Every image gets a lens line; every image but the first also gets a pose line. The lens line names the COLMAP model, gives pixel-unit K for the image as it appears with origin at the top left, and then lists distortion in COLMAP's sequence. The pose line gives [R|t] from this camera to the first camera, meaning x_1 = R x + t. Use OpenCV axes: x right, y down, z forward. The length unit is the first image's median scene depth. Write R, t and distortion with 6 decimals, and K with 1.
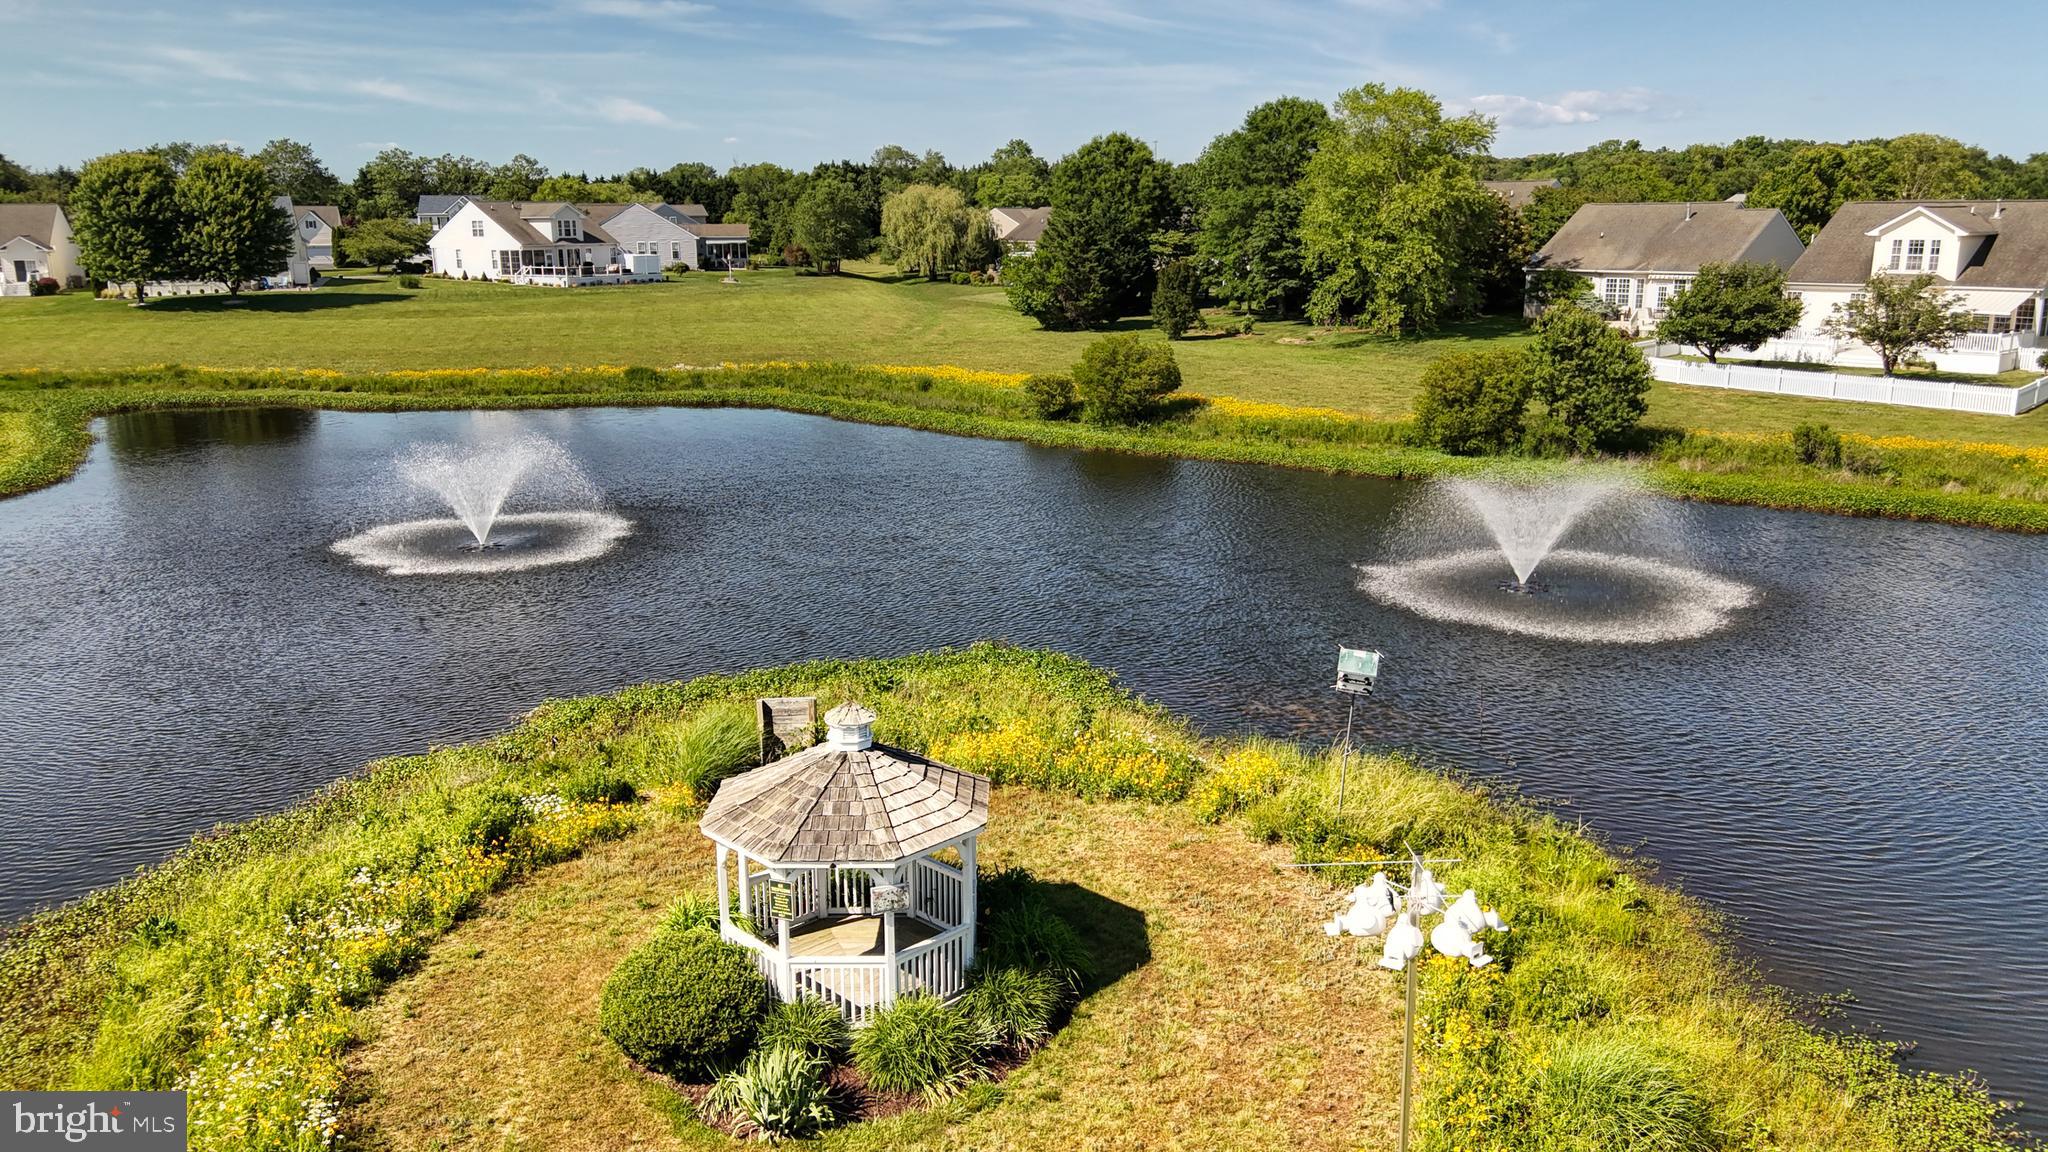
lens RADIAL K [[1519.4, 0, 1024.0], [0, 1519.4, 576.0], [0, 0, 1]] dist [0.025665, 0.000533]
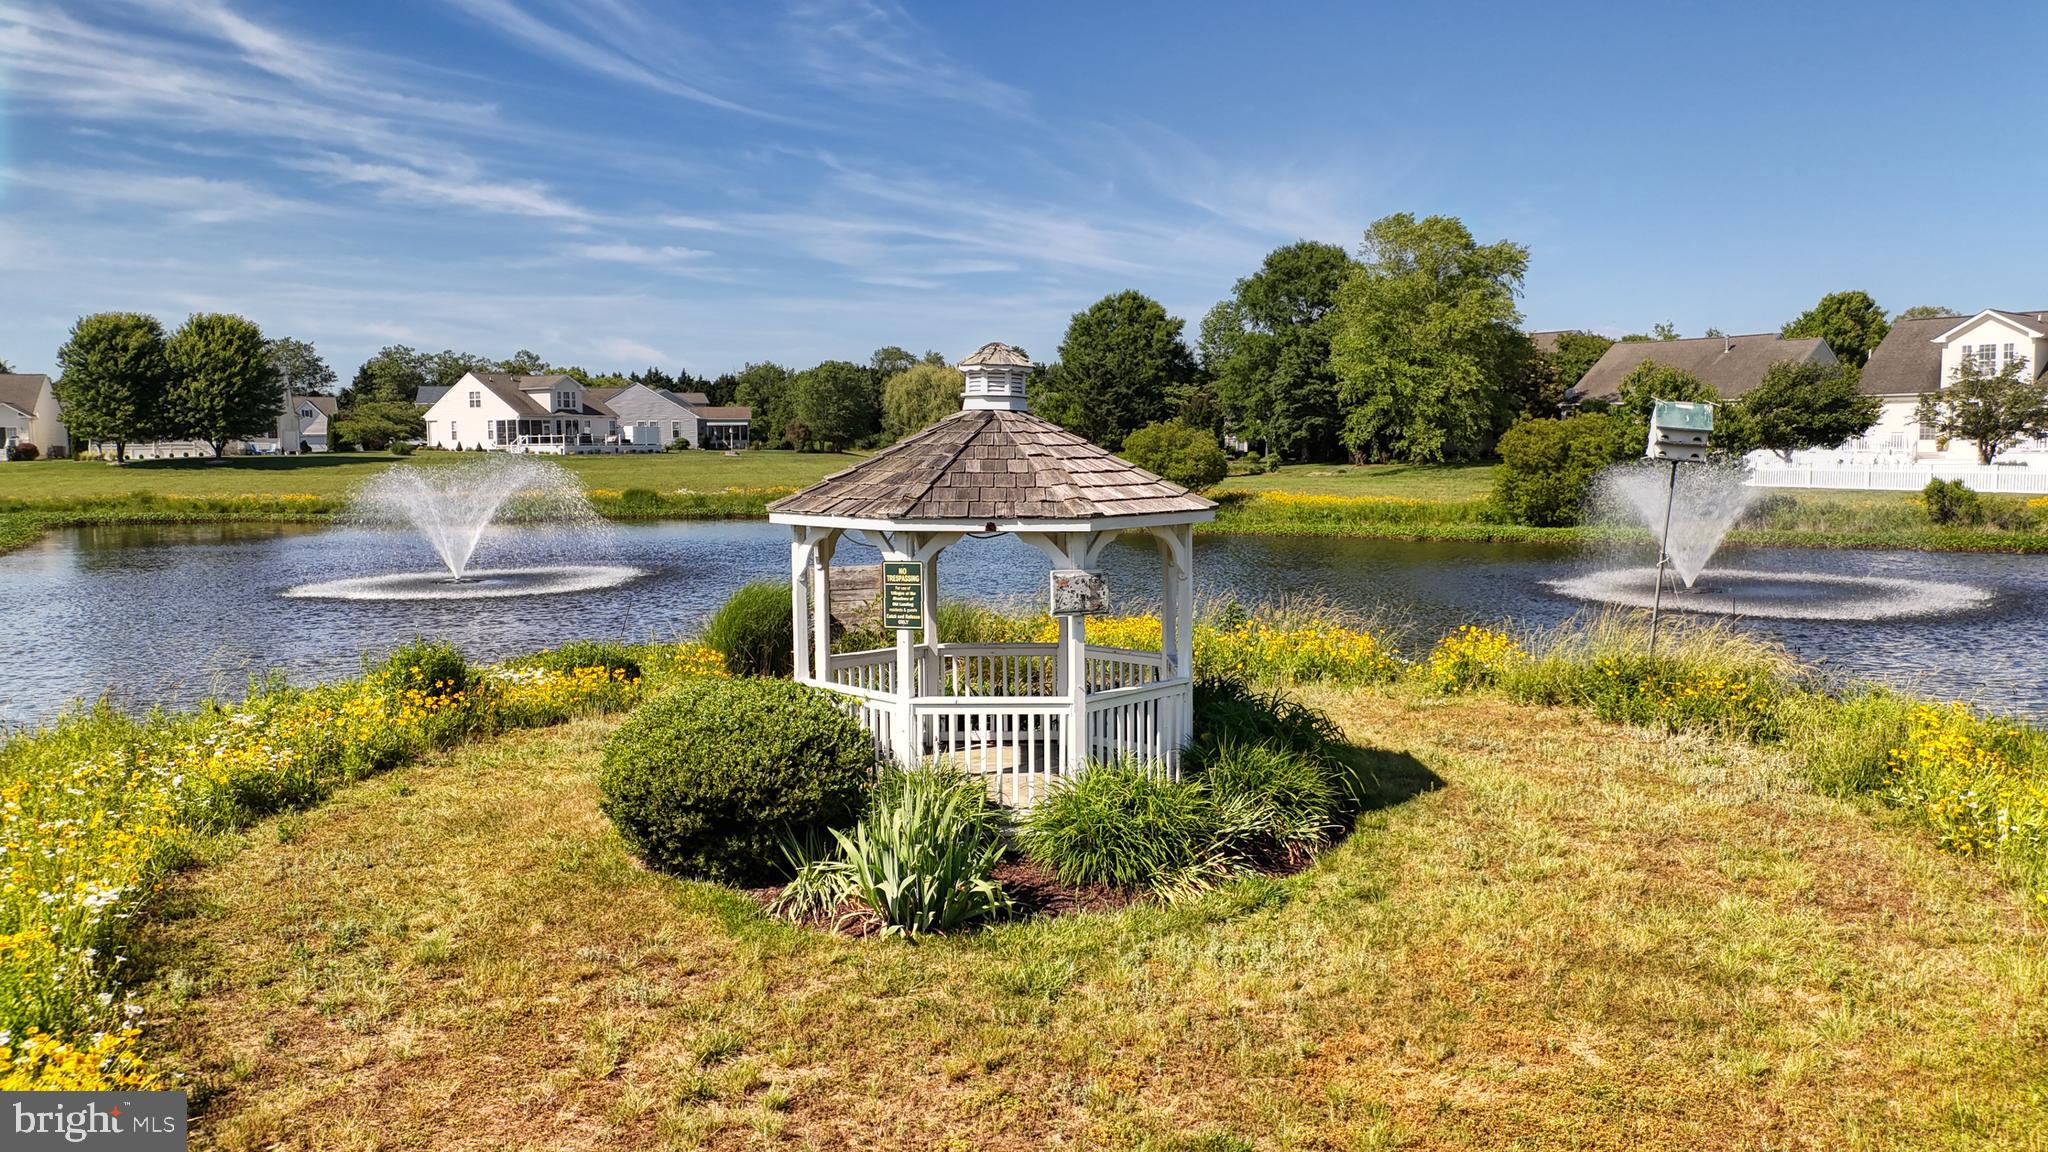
lens RADIAL K [[1525.2, 0, 1024.0], [0, 1525.2, 552.3], [0, 0, 1]] dist [0.032935, -0.010004]
pose [[0.999967, -0.004017, 0.007005, -0.016980], [0.005098, 0.986789, -0.161932, 0.043818], [-0.006262, 0.161963, 0.986777, 0.057792]]
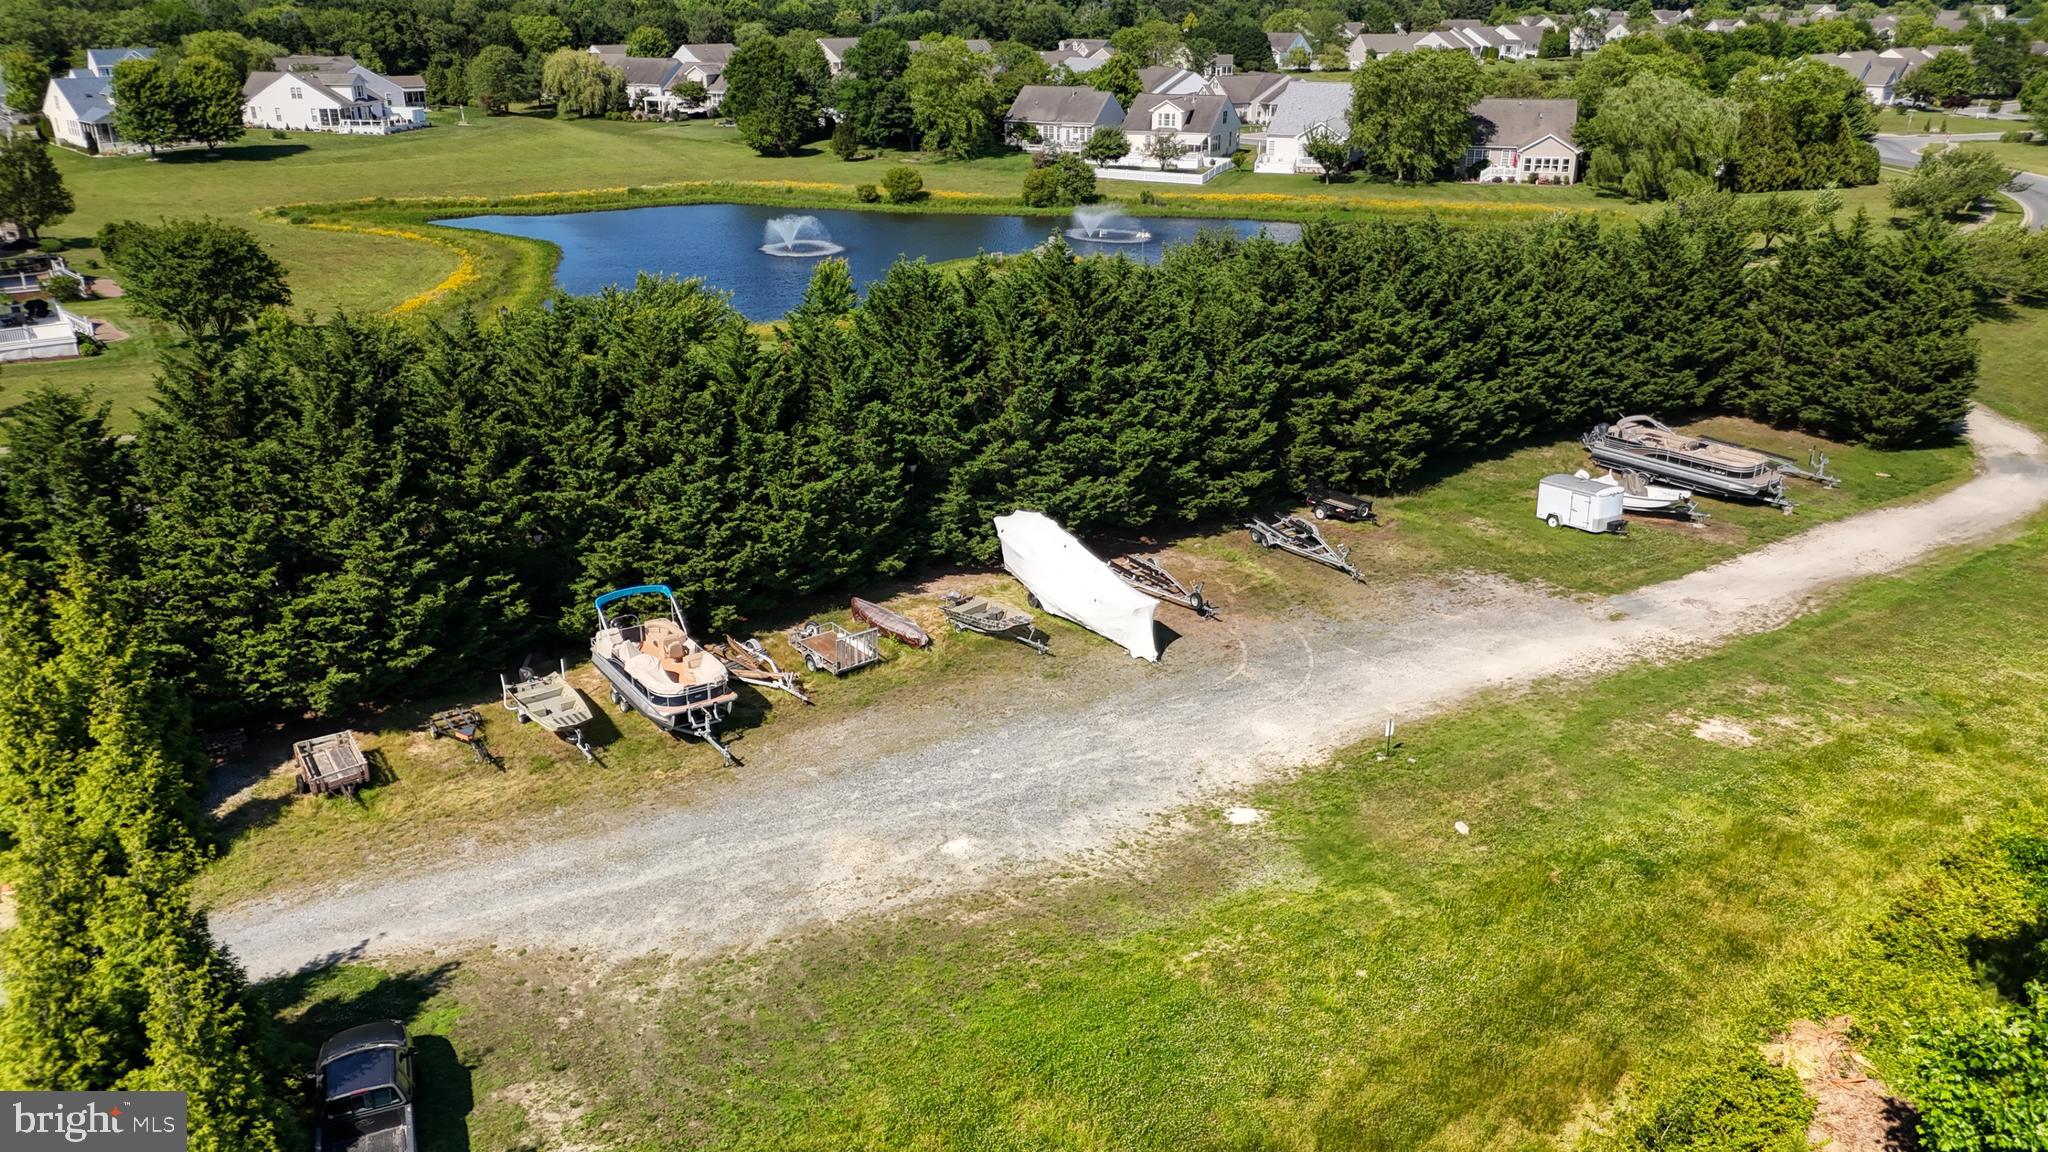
lens RADIAL K [[1519.4, 0, 1024.0], [0, 1519.4, 576.0], [0, 0, 1]] dist [0.025665, 0.000533]
pose [[0.907516, -0.146876, 0.393501, -0.526850], [0.092505, 0.983755, 0.153850, 0.087303], [-0.409705, -0.103220, 0.906359, -0.905058]]
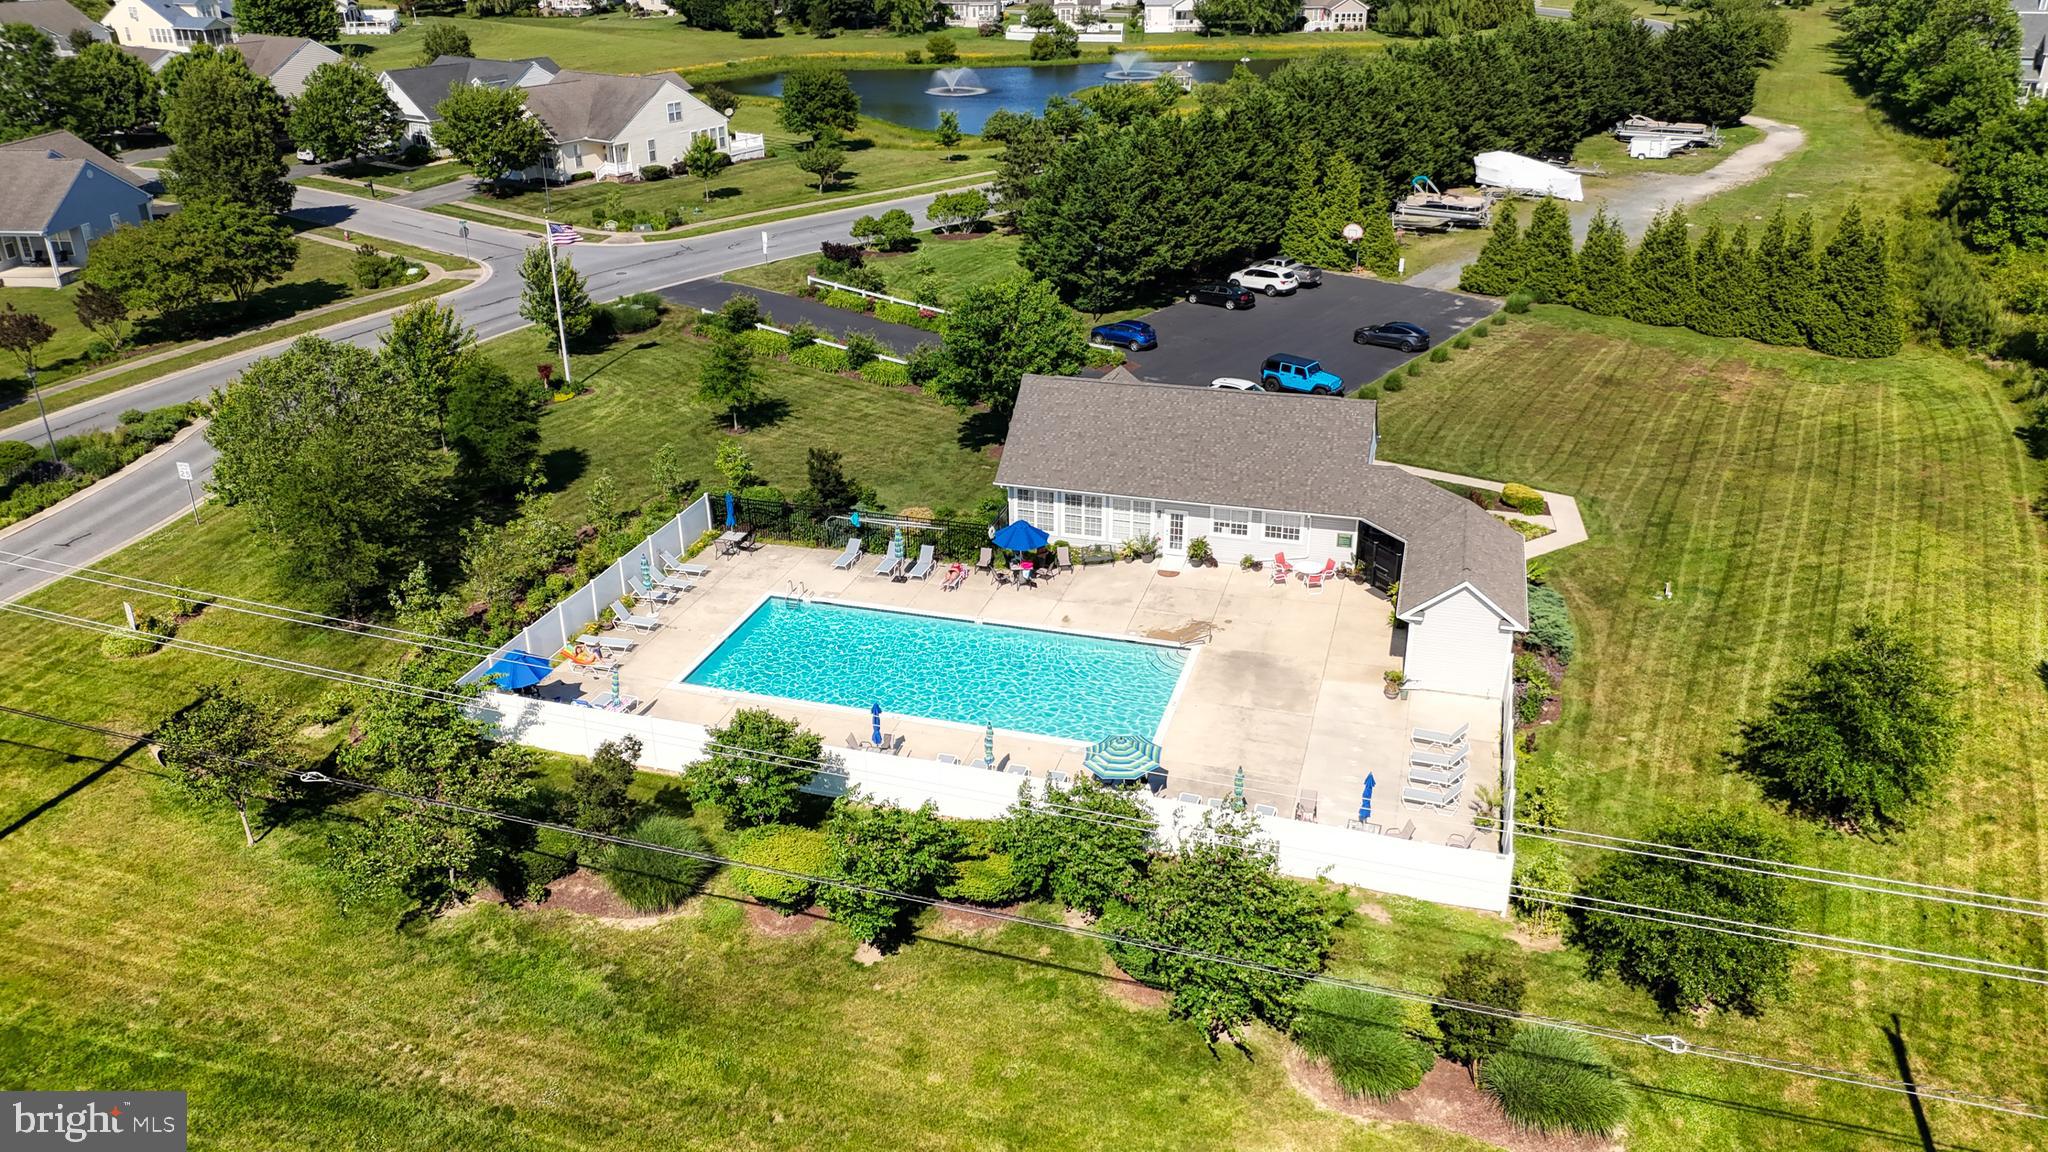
lens RADIAL K [[1519.4, 0, 1024.0], [0, 1519.4, 576.0], [0, 0, 1]] dist [0.025665, 0.000533]
pose [[0.696741, -0.296933, 0.652980, -1.510841], [0.167718, 0.952504, 0.254180, 0.099707], [-0.697440, -0.067581, 0.713449, -1.044119]]
